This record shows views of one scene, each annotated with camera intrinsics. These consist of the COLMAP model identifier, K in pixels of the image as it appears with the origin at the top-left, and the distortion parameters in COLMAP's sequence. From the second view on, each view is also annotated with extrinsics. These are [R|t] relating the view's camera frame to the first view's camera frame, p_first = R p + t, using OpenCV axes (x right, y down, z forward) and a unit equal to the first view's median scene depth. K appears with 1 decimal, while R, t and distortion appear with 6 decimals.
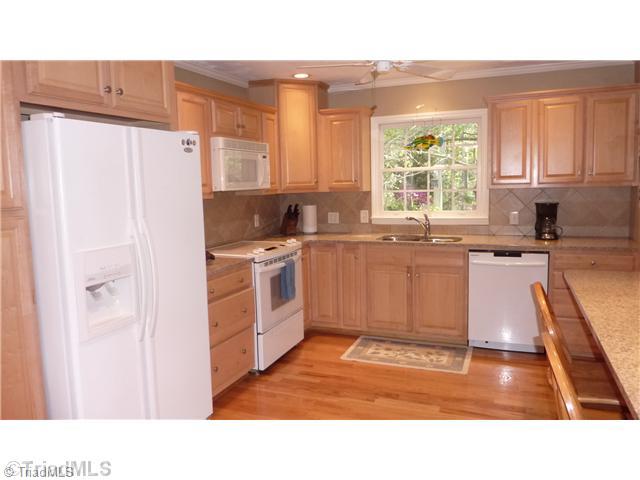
lens RADIAL K [[472.9, 0, 319.2], [0, 472.9, 237.0], [0, 0, 1]] dist [-0.033319, -0.011235]
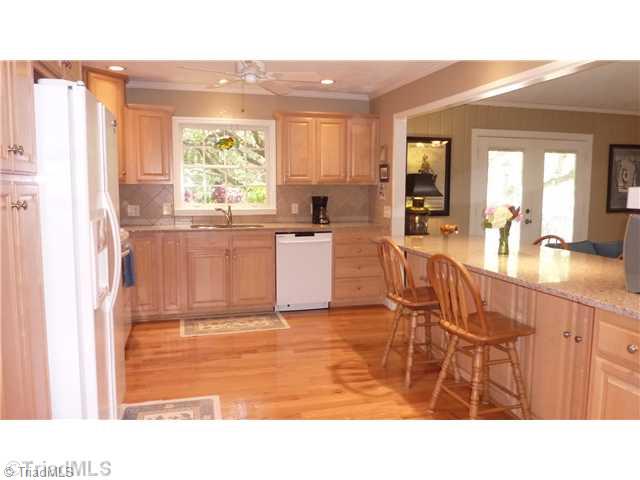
lens RADIAL K [[472.9, 0, 321.2], [0, 472.9, 240.4], [0, 0, 1]] dist [-0.033319, -0.011235]
pose [[0.778769, -0.040850, 0.625979, -0.363671], [0.046999, 0.998872, 0.006714, 0.043728], [-0.625547, 0.024191, 0.779811, -0.048643]]
